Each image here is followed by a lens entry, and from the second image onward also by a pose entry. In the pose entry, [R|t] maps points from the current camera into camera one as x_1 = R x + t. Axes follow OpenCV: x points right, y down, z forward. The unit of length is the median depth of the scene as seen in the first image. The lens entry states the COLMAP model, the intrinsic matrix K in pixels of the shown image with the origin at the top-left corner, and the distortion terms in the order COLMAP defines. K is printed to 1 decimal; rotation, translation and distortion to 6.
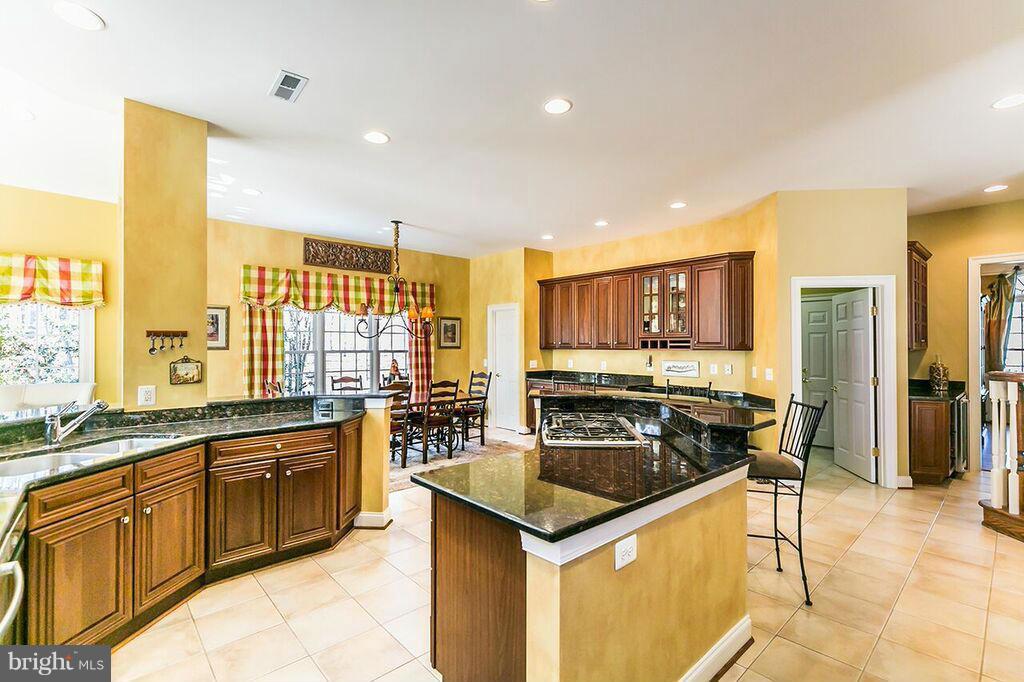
lens RADIAL K [[460.9, 0, 479.6], [0, 460.9, 340.0], [0, 0, 1]] dist [-0.002613, -0.000628]
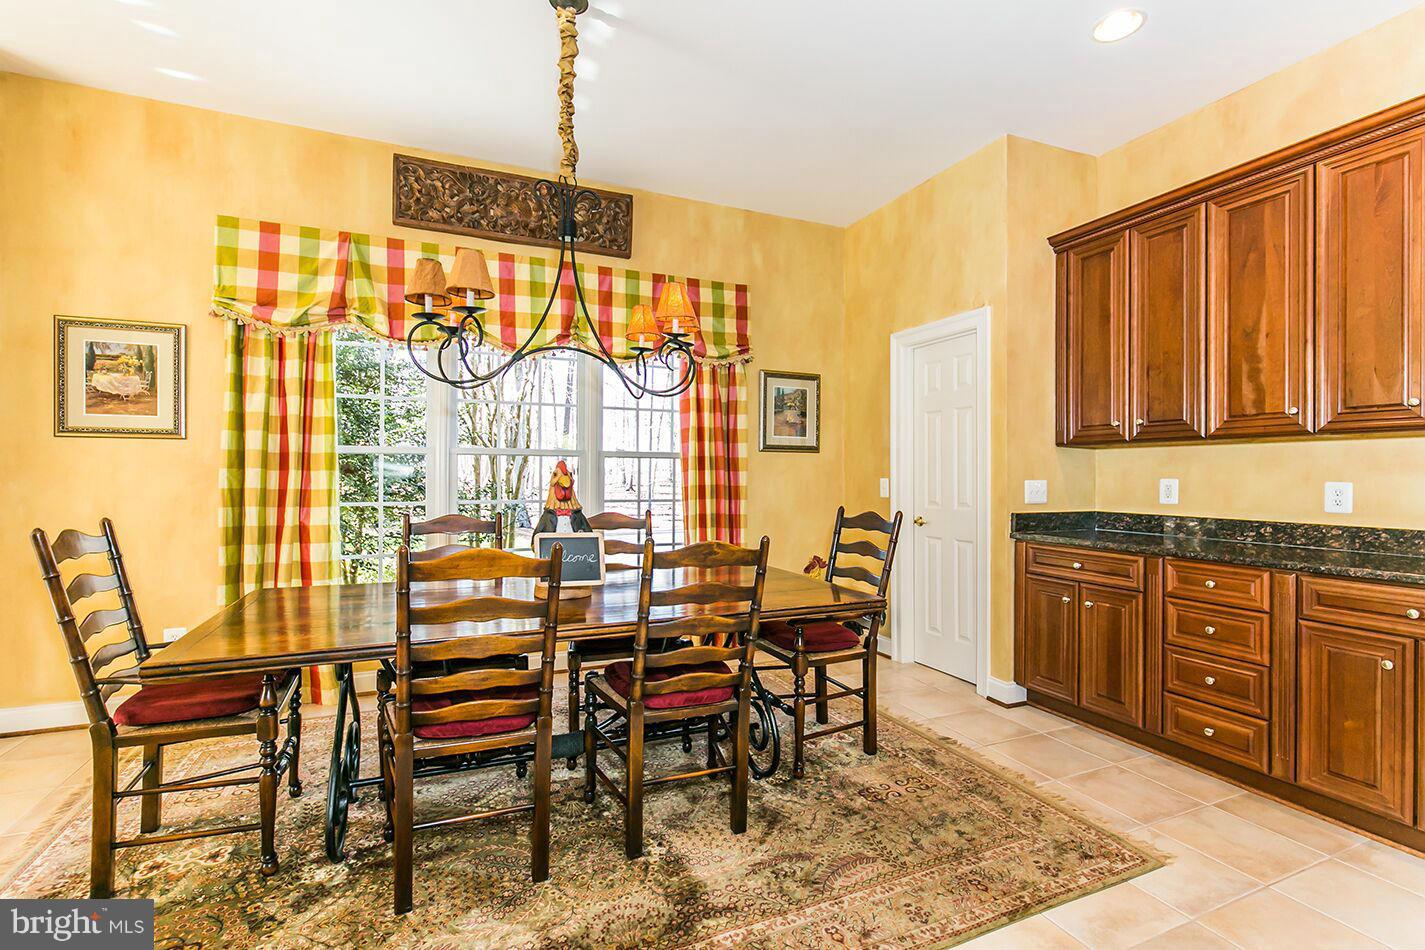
lens RADIAL K [[641.5, 0, 688.6], [0, 641.5, 469.2], [0, 0, 1]] dist [-0.002613, -0.000628]
pose [[0.958094, 0.003190, -0.286437, 0.011761], [-0.001789, 0.999985, 0.005153, 0.038361], [0.286449, -0.004425, 0.958085, 0.535907]]
